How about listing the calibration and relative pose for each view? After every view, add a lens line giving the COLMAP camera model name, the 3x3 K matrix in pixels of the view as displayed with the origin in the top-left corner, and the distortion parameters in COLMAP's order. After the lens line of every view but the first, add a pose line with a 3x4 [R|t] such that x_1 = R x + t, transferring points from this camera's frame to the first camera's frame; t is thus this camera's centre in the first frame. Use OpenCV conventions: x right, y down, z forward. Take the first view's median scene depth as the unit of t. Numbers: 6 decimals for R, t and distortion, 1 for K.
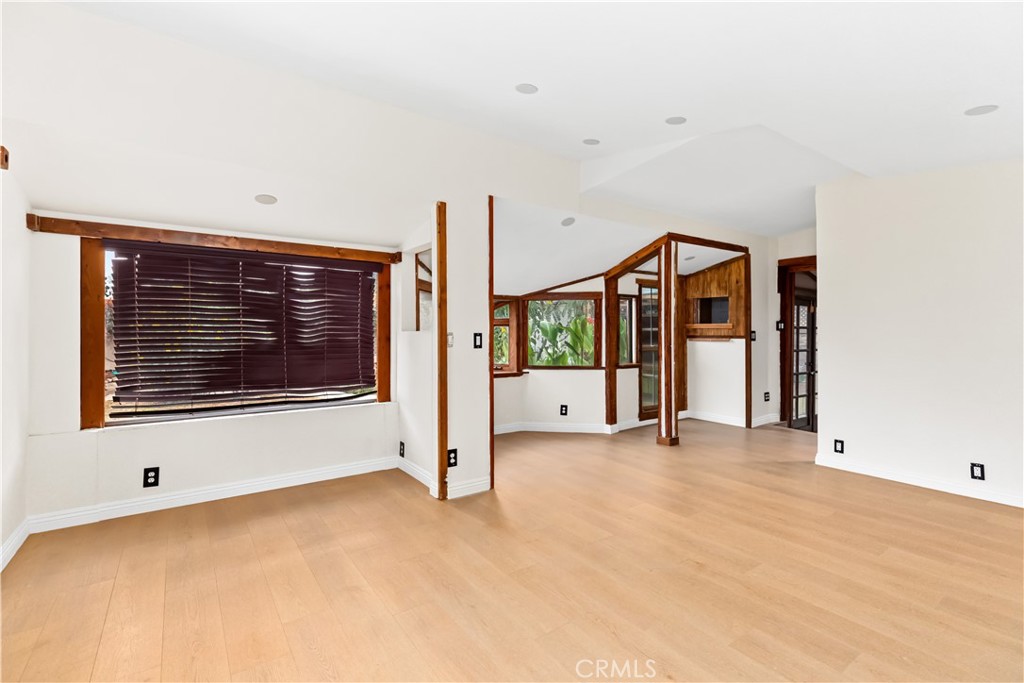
lens RADIAL K [[459.9, 0, 512.0], [0, 459.9, 341.5], [0, 0, 1]] dist [-0.000134, 0.000062]
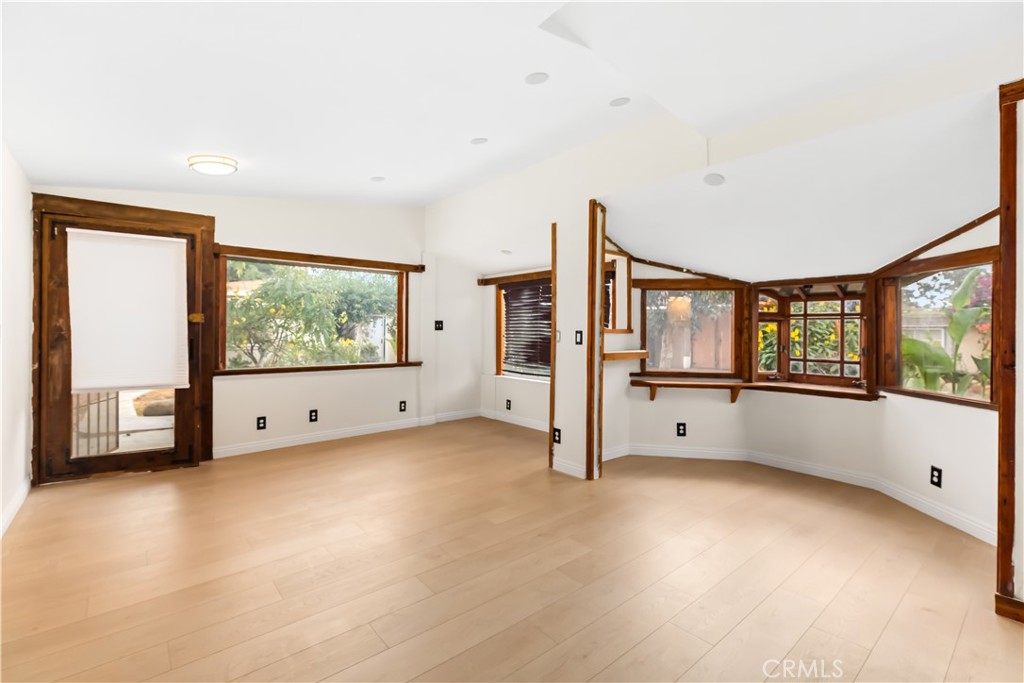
lens RADIAL K [[465.2, 0, 507.0], [0, 465.2, 326.8], [0, 0, 1]] dist [0.004159, 0.000825]
pose [[0.069507, -0.003835, -0.997574, 1.054240], [-0.022714, 0.999727, -0.005426, -0.018071], [0.997323, 0.023036, 0.069400, 0.778748]]
